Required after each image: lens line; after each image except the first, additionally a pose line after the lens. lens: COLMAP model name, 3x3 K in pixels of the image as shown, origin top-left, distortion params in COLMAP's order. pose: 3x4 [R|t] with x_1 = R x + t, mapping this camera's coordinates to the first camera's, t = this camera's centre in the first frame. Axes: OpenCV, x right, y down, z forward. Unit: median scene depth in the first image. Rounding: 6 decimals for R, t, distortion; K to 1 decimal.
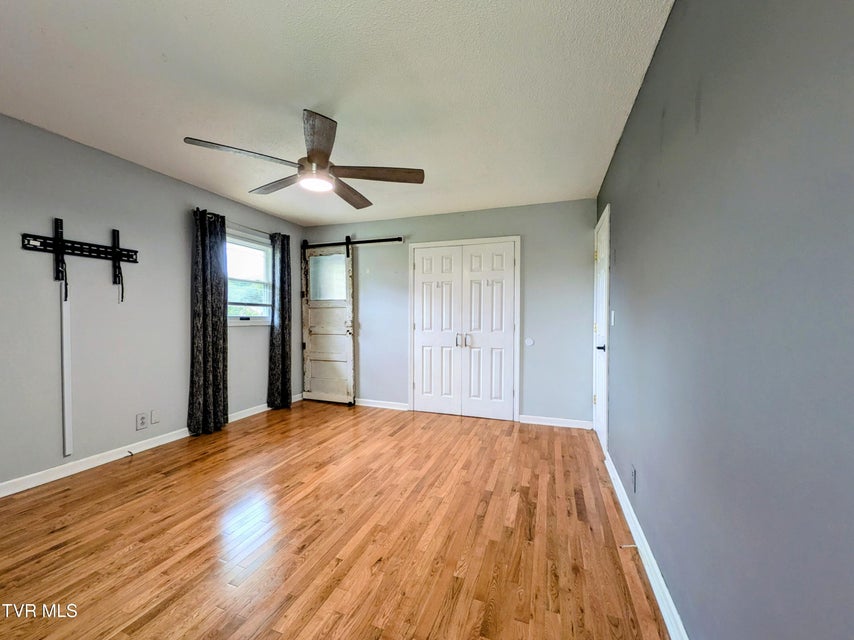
lens RADIAL K [[337.0, 0, 427.7], [0, 337.0, 320.0], [0, 0, 1]] dist [0.007858, -0.000010]
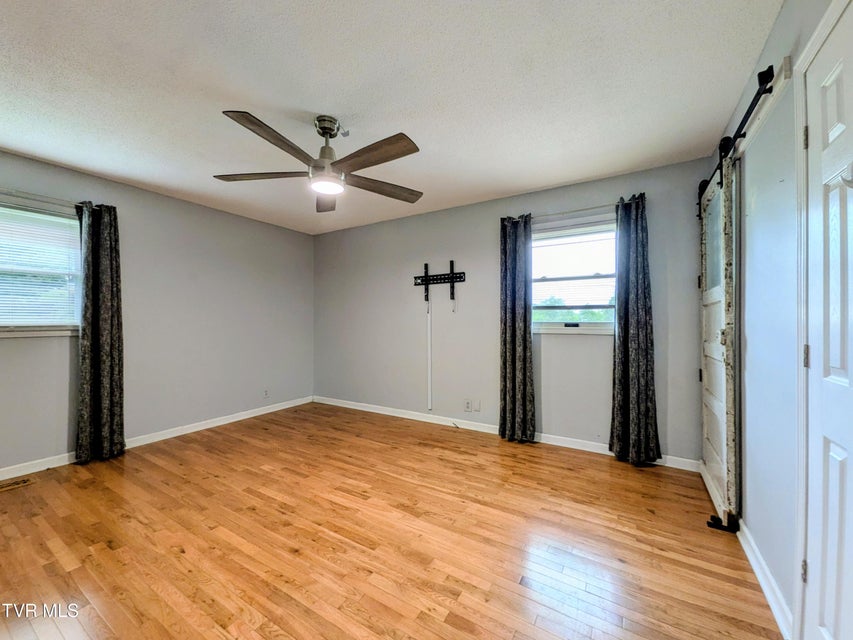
lens RADIAL K [[336.6, 0, 427.2], [0, 336.6, 320.0], [0, 0, 1]] dist [0.007858, -0.000010]
pose [[-0.197200, -0.010003, -0.980312, 0.443357], [-0.007871, 0.999932, -0.008619, -0.008462], [0.980332, 0.006016, -0.197265, 1.145815]]
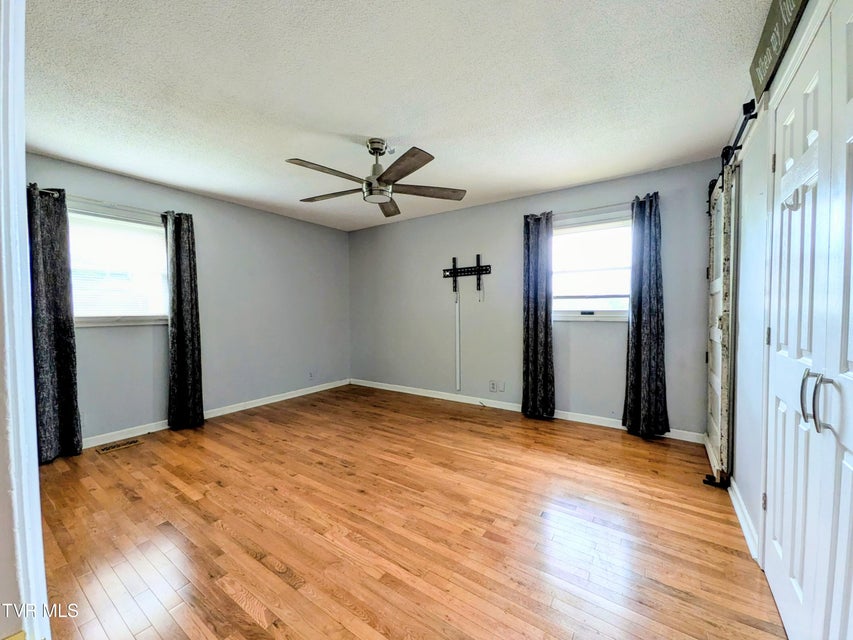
lens RADIAL K [[336.6, 0, 427.2], [0, 336.6, 320.0], [0, 0, 1]] dist [0.007858, -0.000010]
pose [[-0.252588, 0.023430, -0.967290, 0.594382], [-0.001939, 0.999692, 0.024721, -0.008950], [0.967572, 0.008120, -0.252465, 1.133324]]
